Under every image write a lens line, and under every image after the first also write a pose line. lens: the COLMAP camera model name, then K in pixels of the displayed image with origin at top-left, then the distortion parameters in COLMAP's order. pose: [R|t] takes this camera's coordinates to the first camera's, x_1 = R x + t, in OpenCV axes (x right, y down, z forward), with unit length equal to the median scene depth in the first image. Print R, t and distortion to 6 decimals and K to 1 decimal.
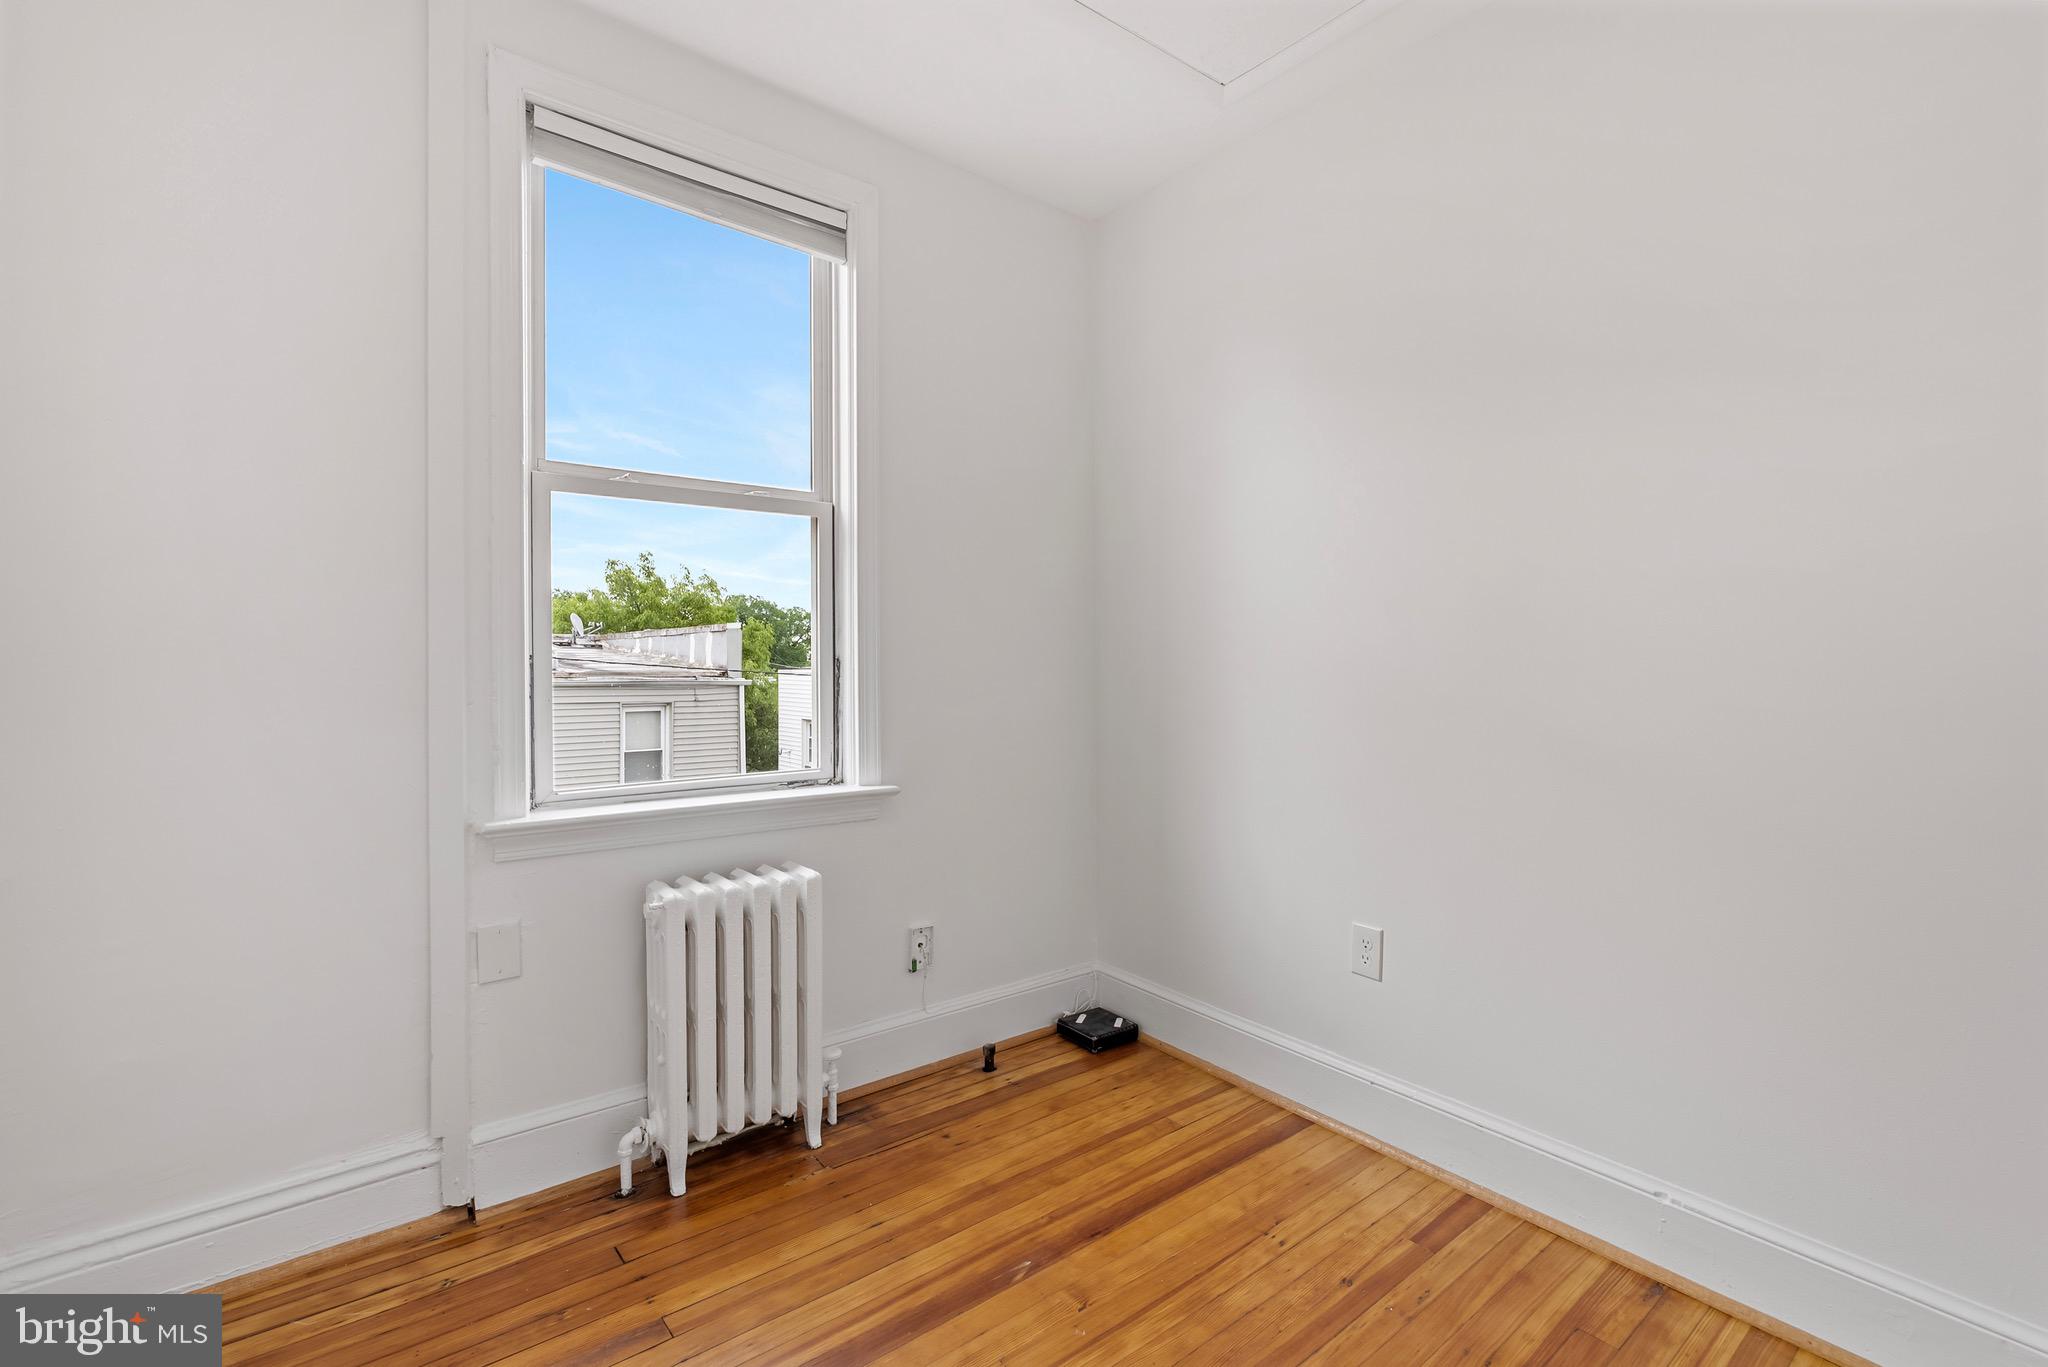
lens RADIAL K [[932.0, 0, 1087.4], [0, 932.0, 655.6], [0, 0, 1]] dist [-0.011172, 0.003086]
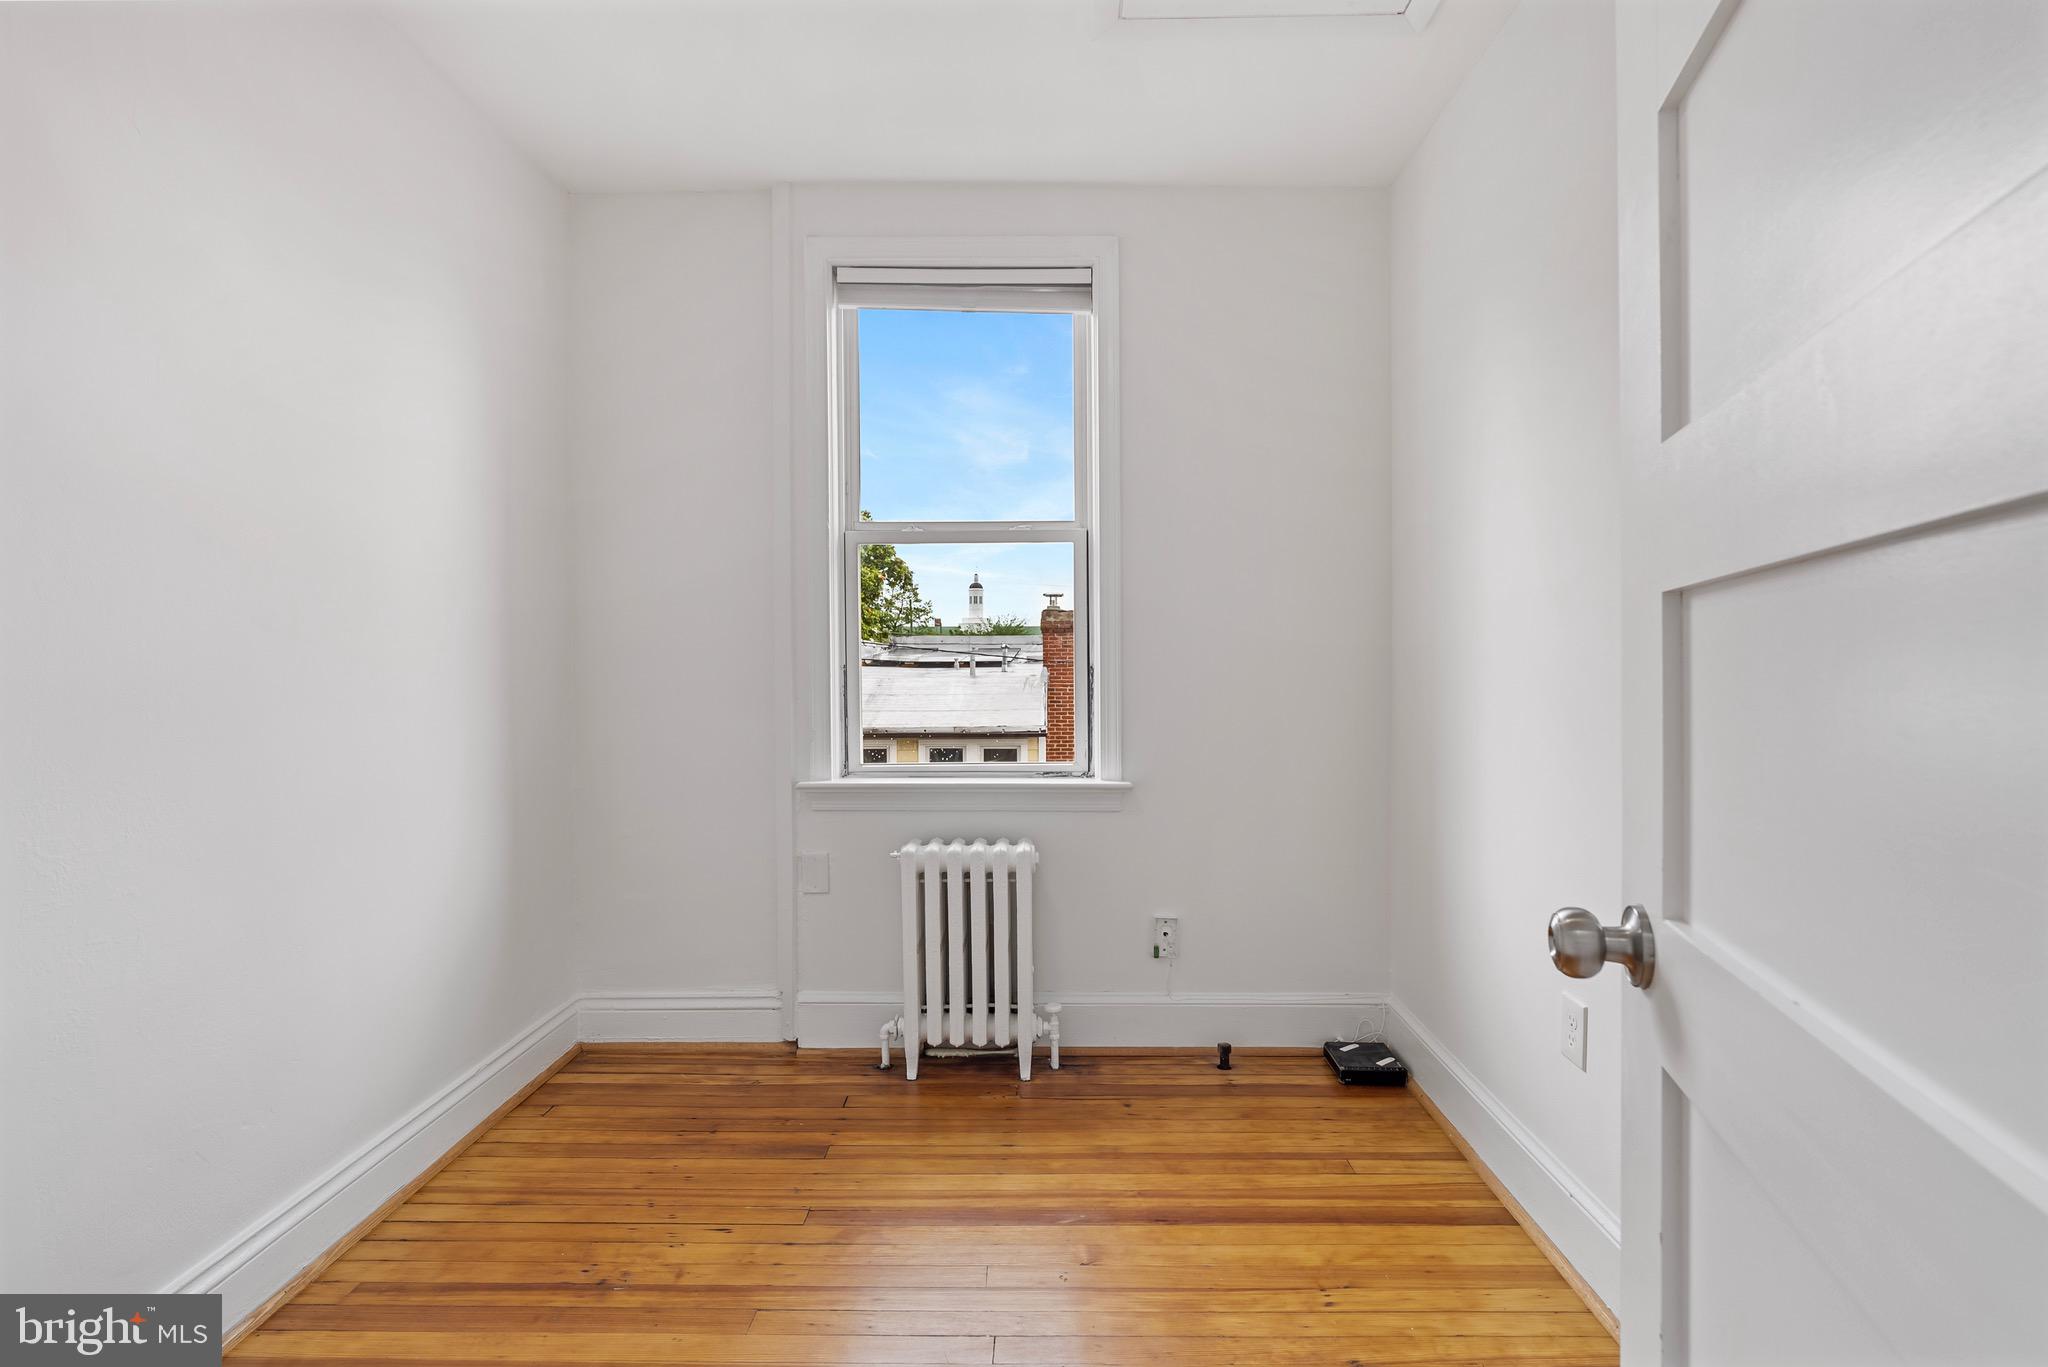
lens RADIAL K [[932.0, 0, 1020.7], [0, 932.0, 677.5], [0, 0, 1]] dist [-0.011172, 0.003086]
pose [[0.766918, 0.001282, -0.641743, 0.475304], [0.006179, 0.999937, 0.009381, 0.006741], [0.641715, -0.011160, 0.766862, 0.097587]]
